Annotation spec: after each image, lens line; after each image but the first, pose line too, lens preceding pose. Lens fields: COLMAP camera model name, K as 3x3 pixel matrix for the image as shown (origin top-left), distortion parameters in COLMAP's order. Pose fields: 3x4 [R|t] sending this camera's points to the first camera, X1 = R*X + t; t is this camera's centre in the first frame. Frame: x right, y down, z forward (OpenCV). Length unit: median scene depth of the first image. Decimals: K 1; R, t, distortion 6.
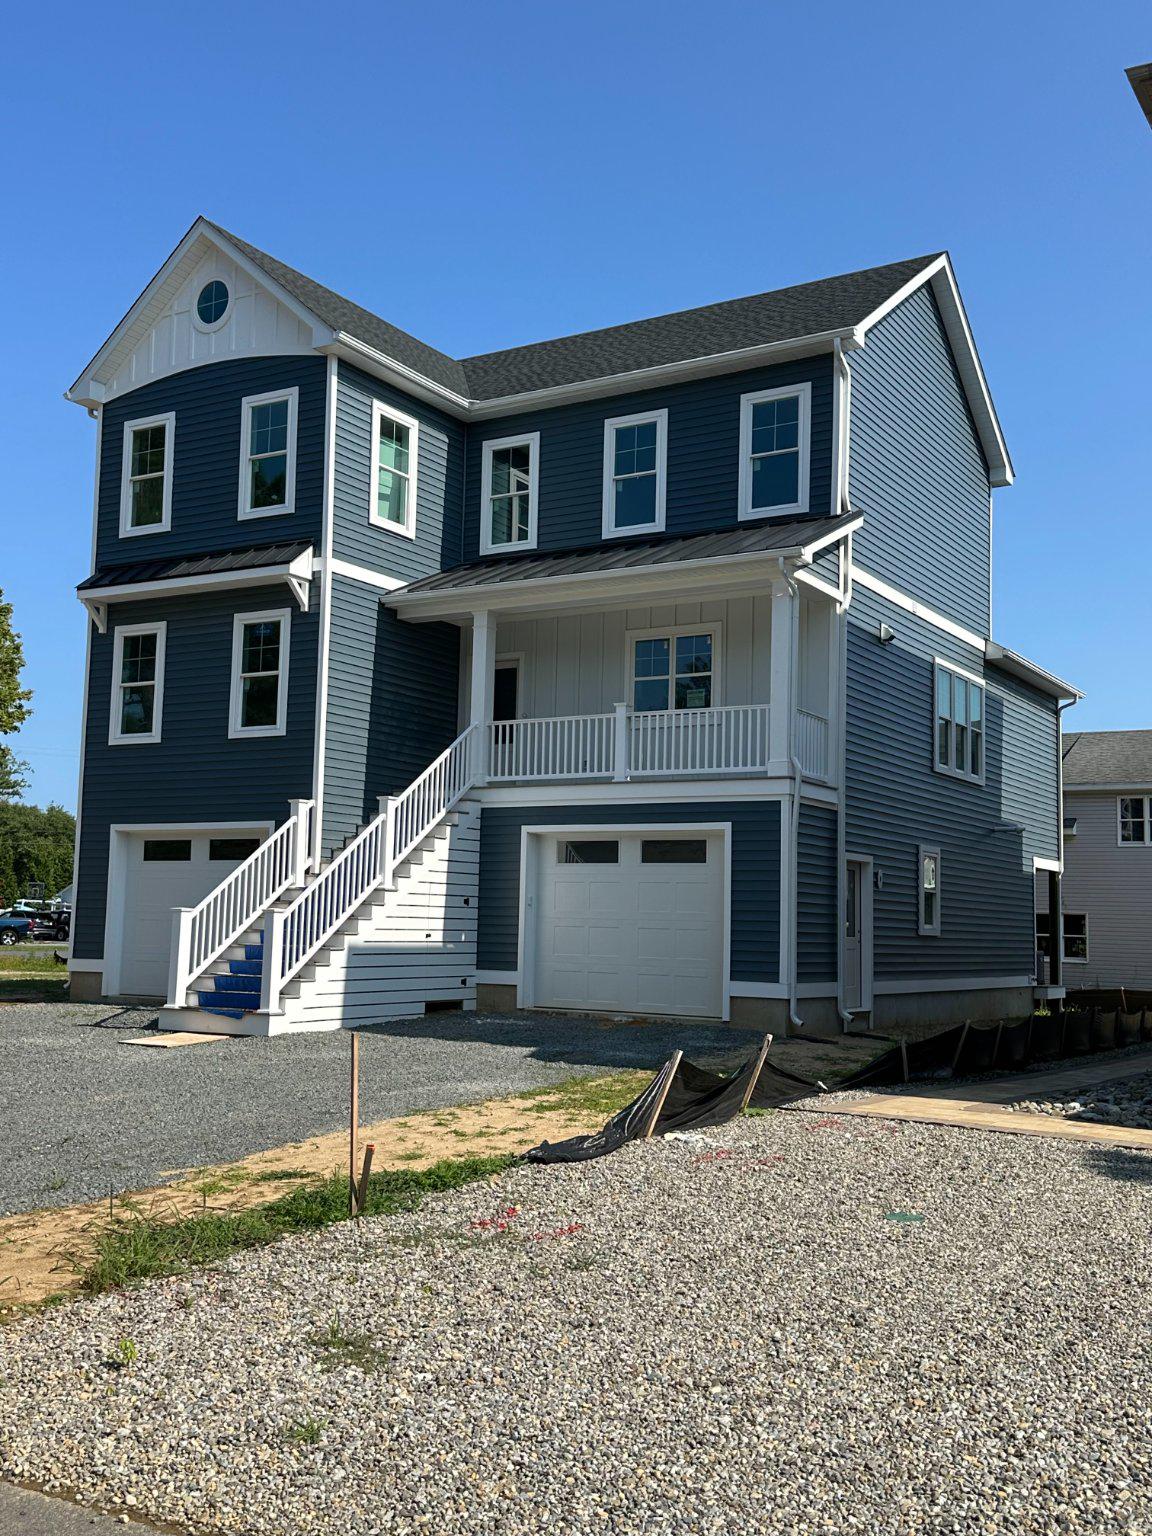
lens RADIAL K [[1523.8, 0, 576.0], [0, 1523.8, 768.0], [0, 0, 1]] dist [0.097365, -0.012749]
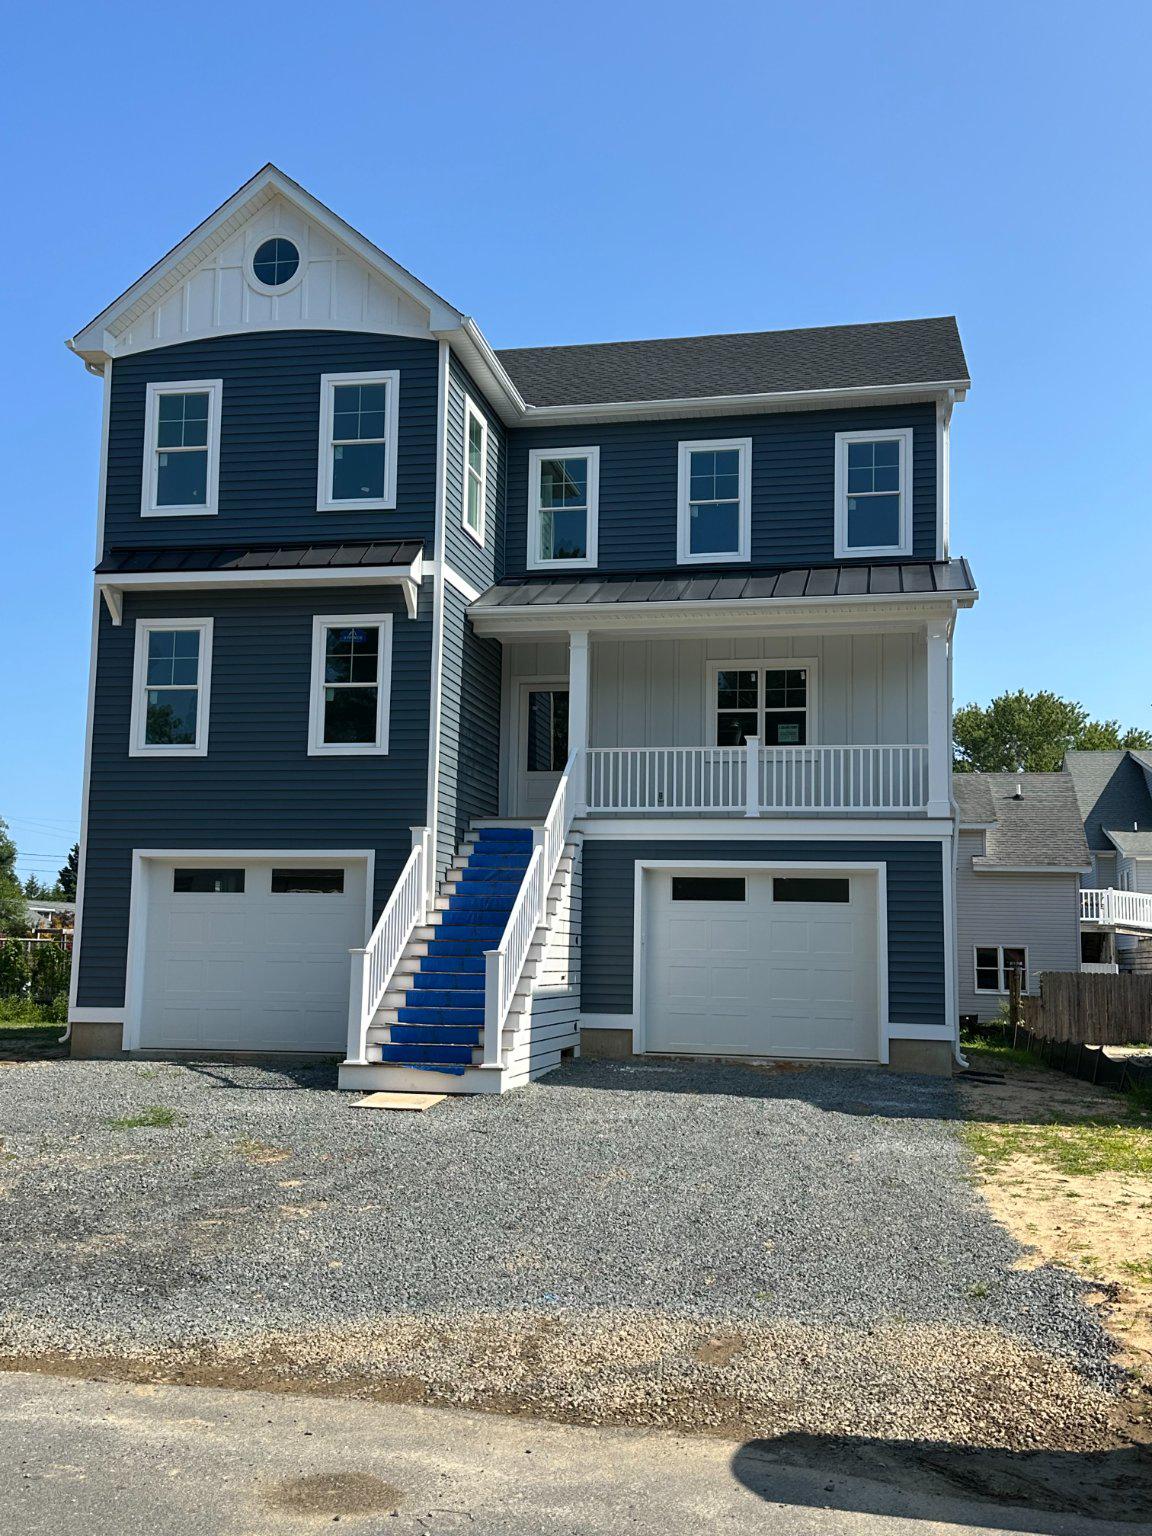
lens RADIAL K [[1523.2, 0, 576.0], [0, 1523.2, 768.0], [0, 0, 1]] dist [0.106485, 0.012832]
pose [[0.942209, 0.037874, 0.332878, -0.376114], [-0.032087, 0.999223, -0.022866, 0.003343], [-0.333485, 0.010864, 0.942693, 0.115241]]
